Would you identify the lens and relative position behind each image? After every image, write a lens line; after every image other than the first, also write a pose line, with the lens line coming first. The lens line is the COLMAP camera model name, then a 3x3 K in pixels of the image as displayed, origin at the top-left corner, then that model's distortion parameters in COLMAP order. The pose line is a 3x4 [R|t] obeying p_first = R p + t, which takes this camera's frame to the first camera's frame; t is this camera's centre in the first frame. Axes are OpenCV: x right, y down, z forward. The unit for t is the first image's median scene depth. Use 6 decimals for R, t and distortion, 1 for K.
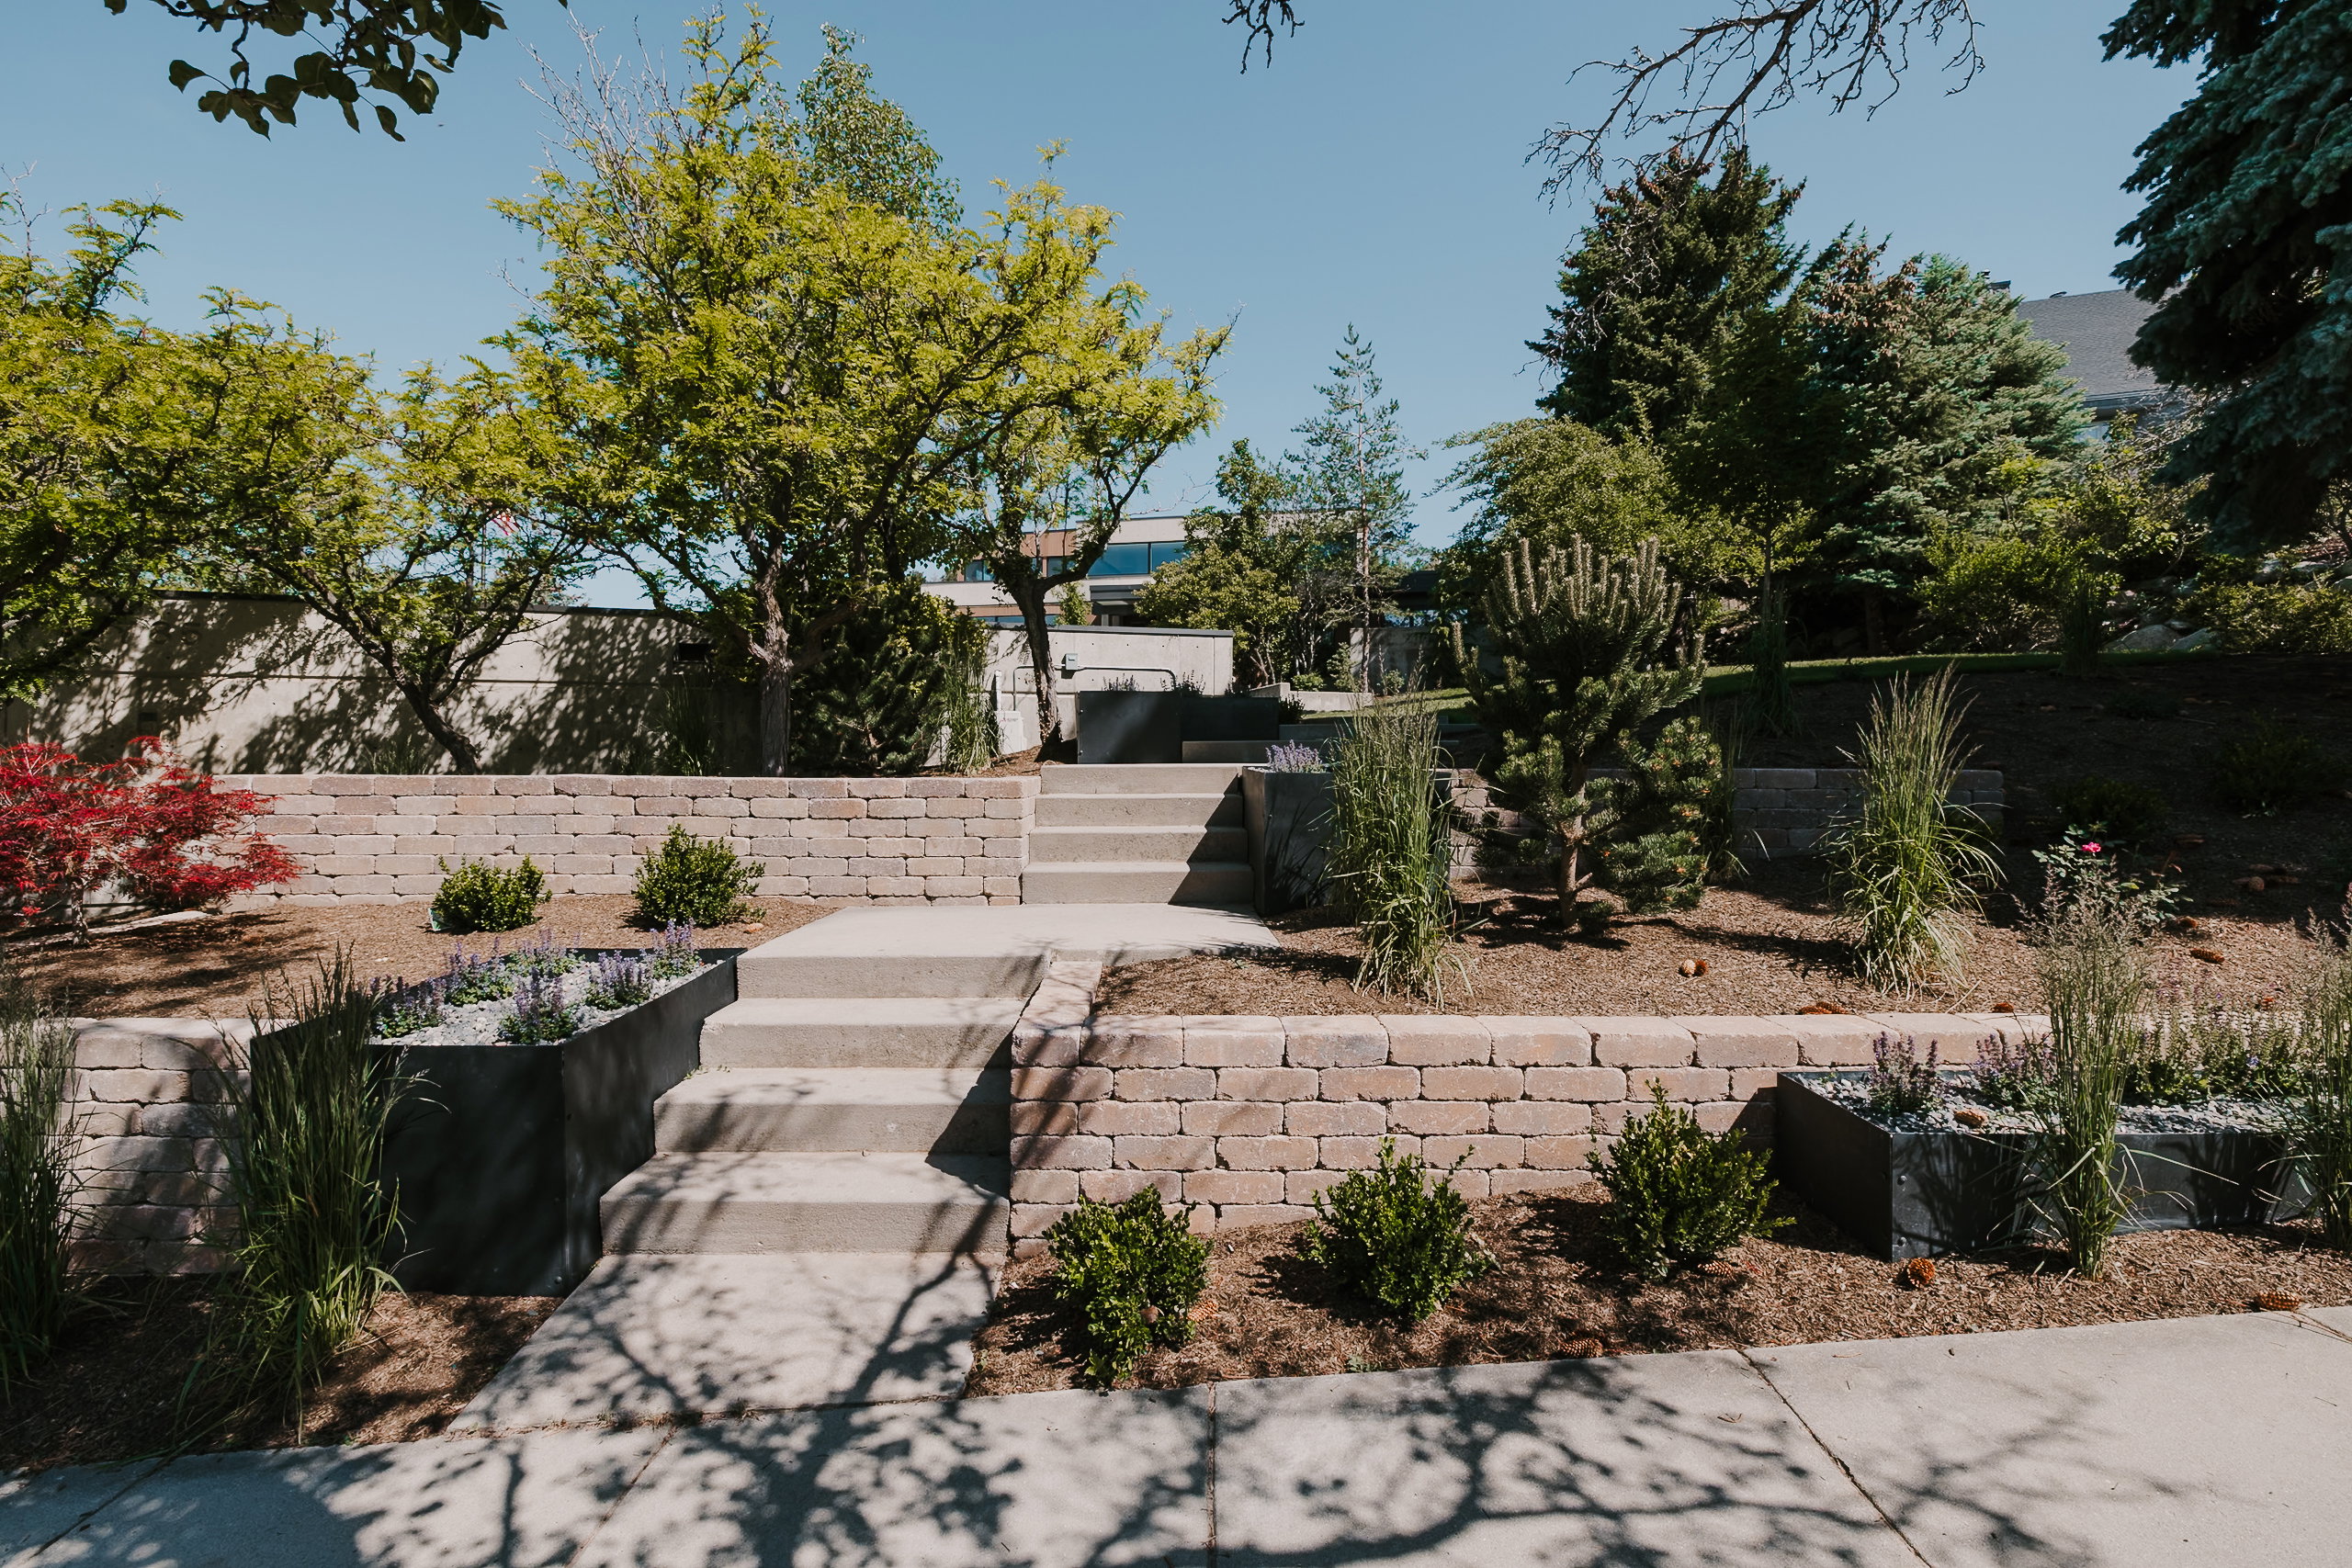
lens RADIAL K [[987.1, 0, 1176.0], [0, 987.1, 784.0], [0, 0, 1]] dist [0.003234, 0.000449]
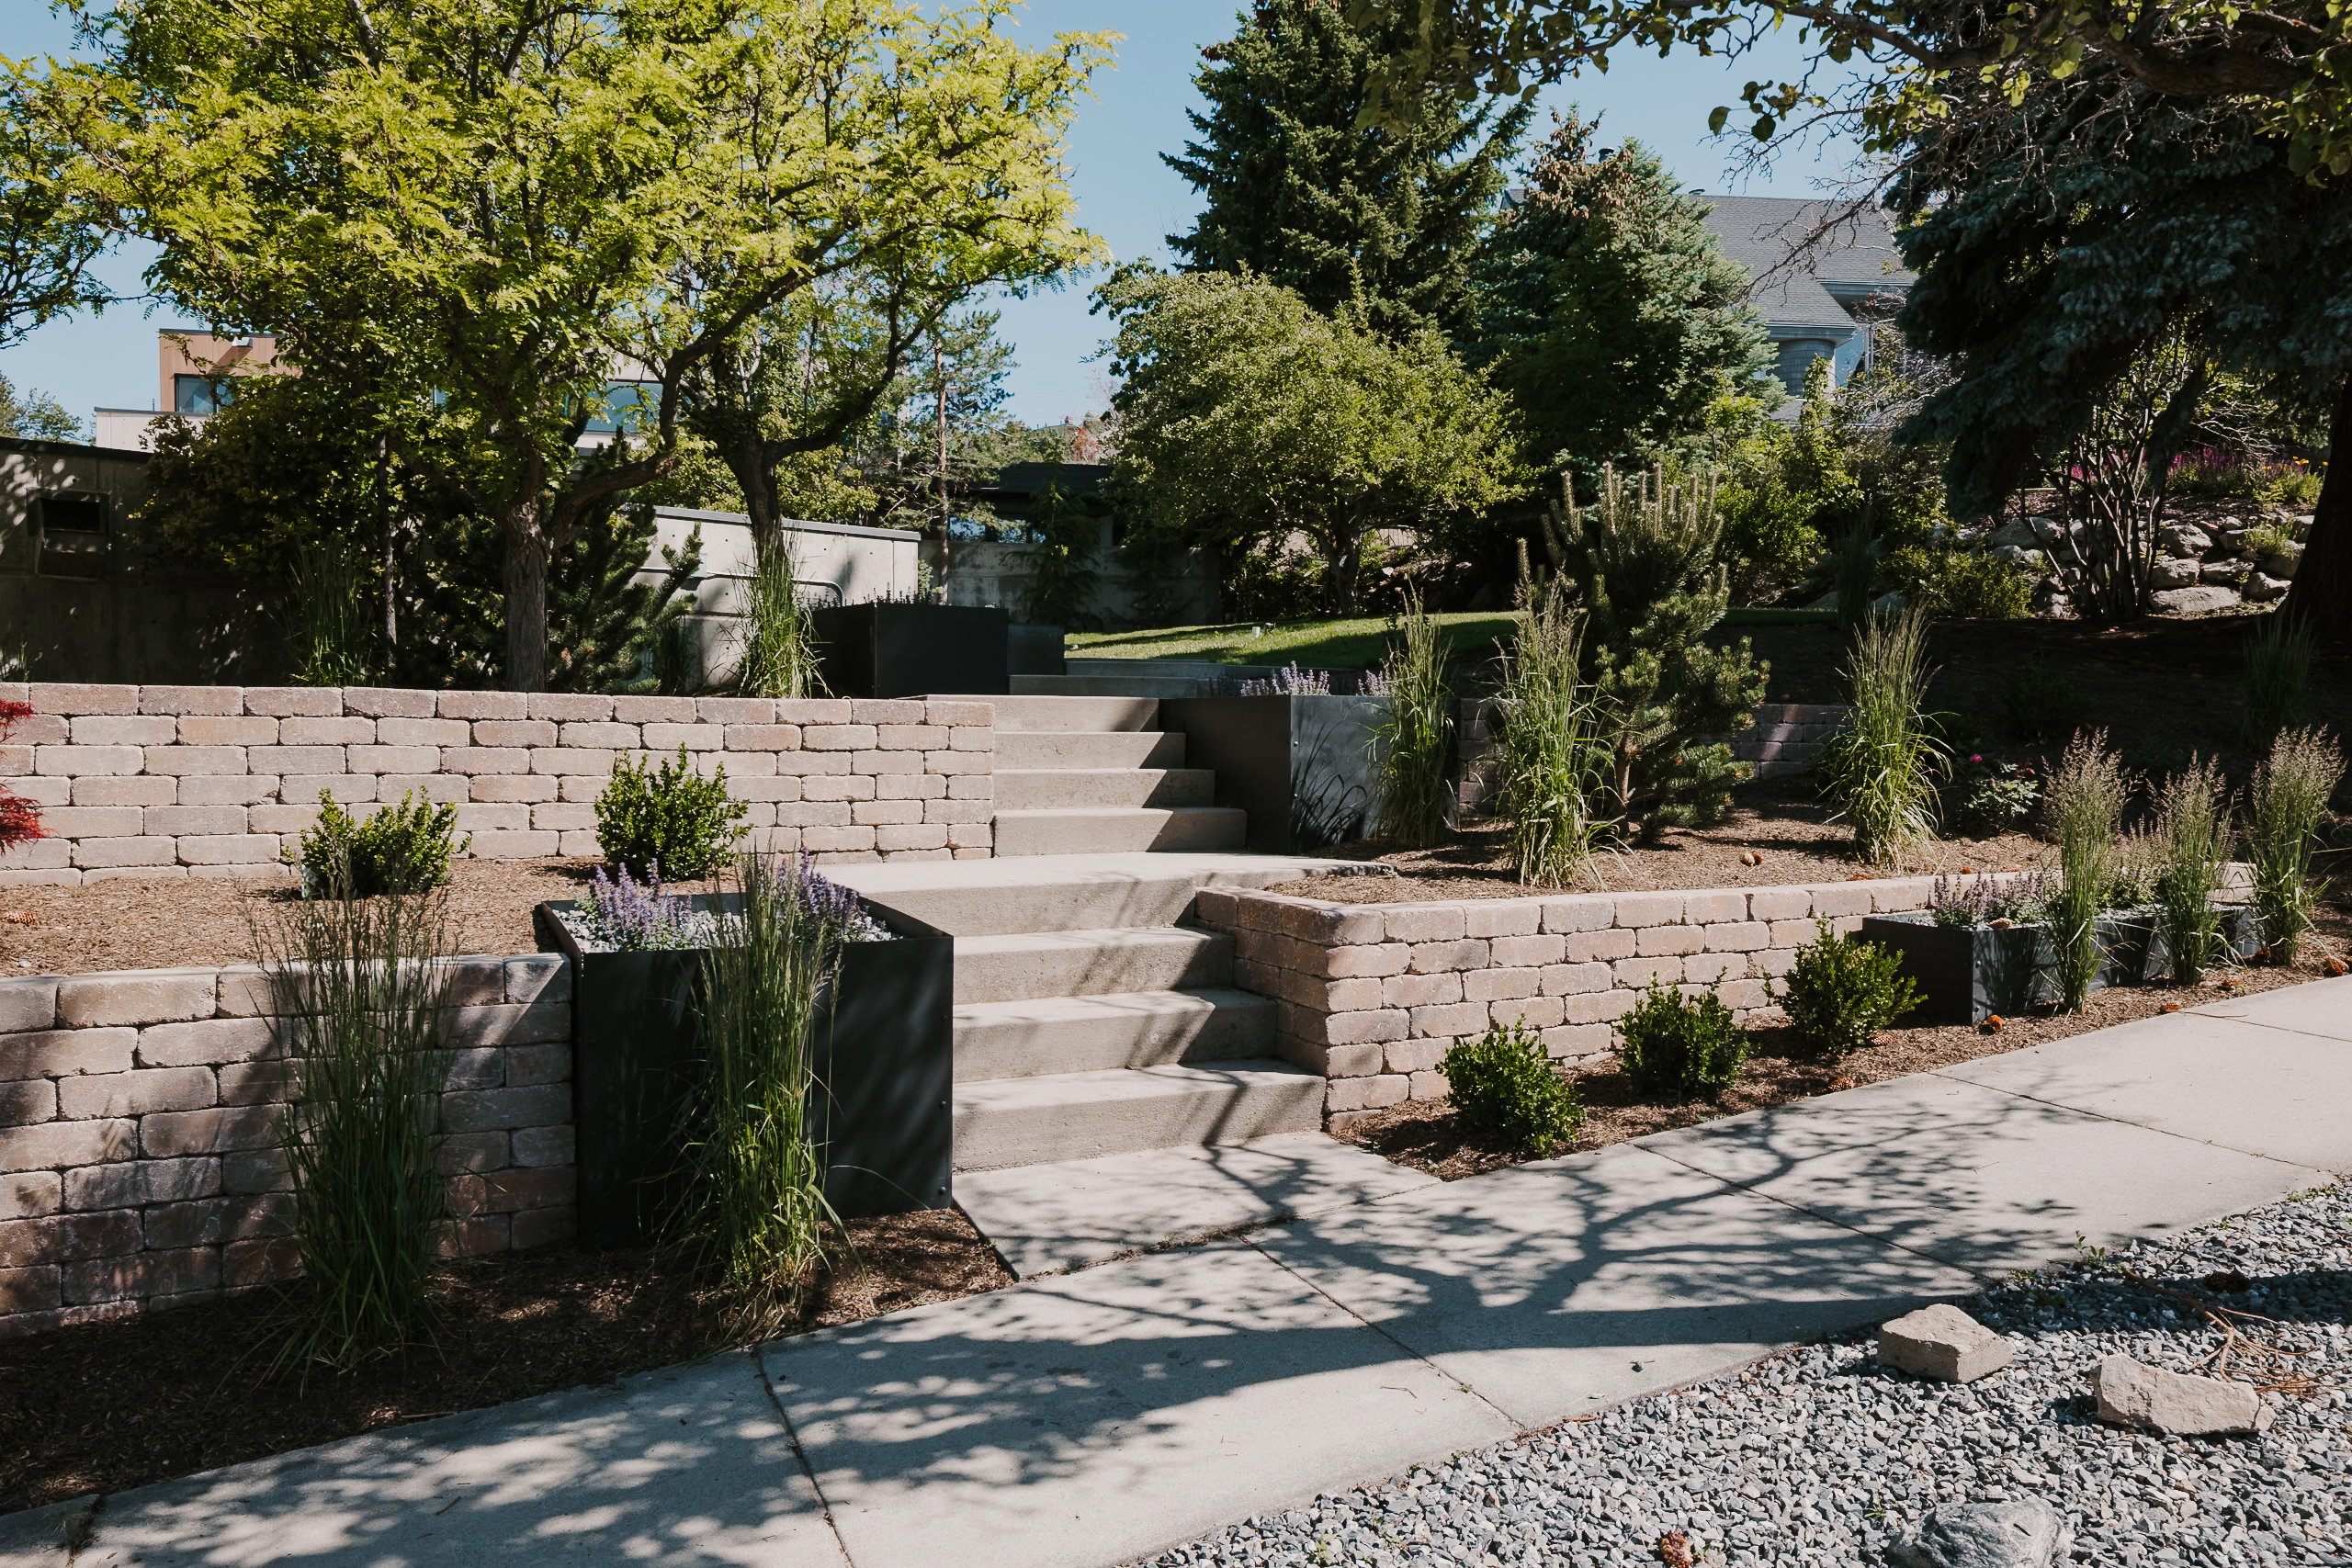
lens RADIAL K [[1585.2, 0, 1187.0], [0, 1585.2, 840.2], [0, 0, 1]] dist [-0.002929, -0.001031]
pose [[0.901578, -0.023932, 0.431954, -0.213904], [0.011959, 0.999466, 0.030412, 0.026108], [-0.432451, -0.022253, 0.901383, -0.089625]]
